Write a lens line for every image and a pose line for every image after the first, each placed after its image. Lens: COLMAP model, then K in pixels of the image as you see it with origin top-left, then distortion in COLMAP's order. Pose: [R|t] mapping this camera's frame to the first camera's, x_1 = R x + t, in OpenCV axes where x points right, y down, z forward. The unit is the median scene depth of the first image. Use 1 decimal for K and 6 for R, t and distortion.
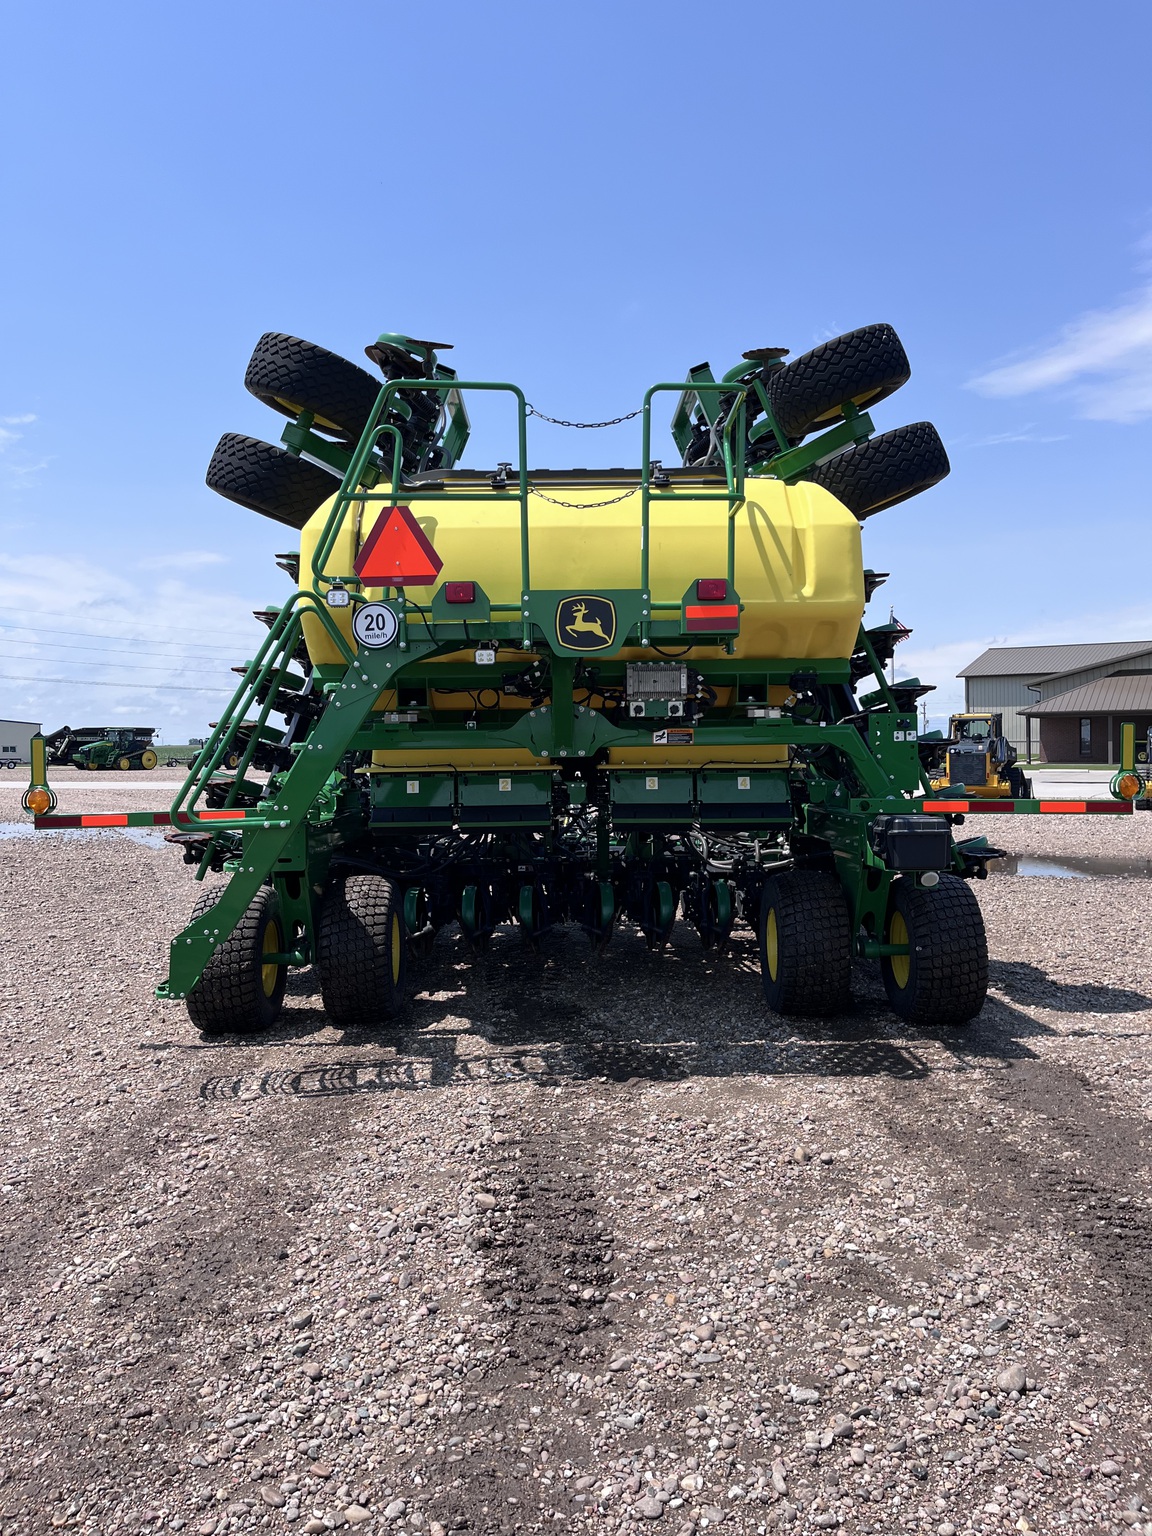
lens RADIAL K [[1187.5, 0, 576.0], [0, 1187.5, 768.0], [0, 0, 1]] dist [0.070053, -0.088009]
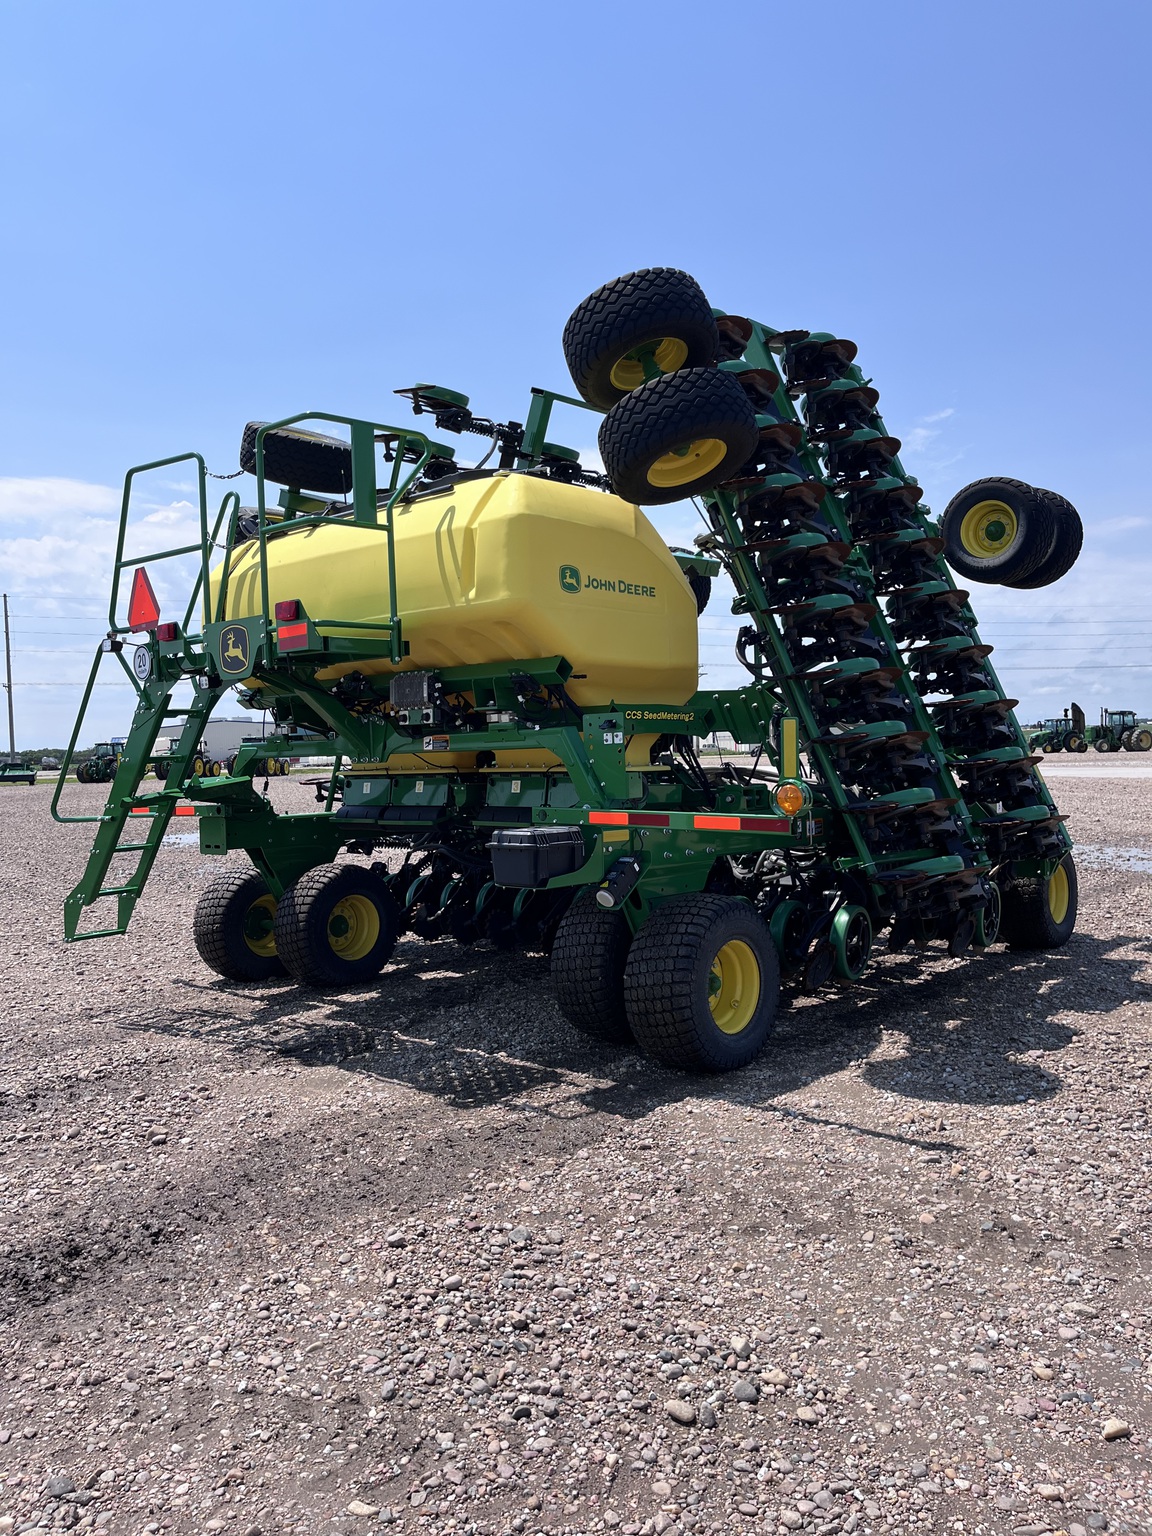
lens RADIAL K [[1187.5, 0, 576.0], [0, 1187.5, 768.0], [0, 0, 1]] dist [0.070053, -0.088009]
pose [[0.718186, 0.001580, -0.695849, 0.883538], [0.010119, 0.999868, 0.012714, -0.016423], [0.695777, -0.016173, 0.718075, 0.342769]]
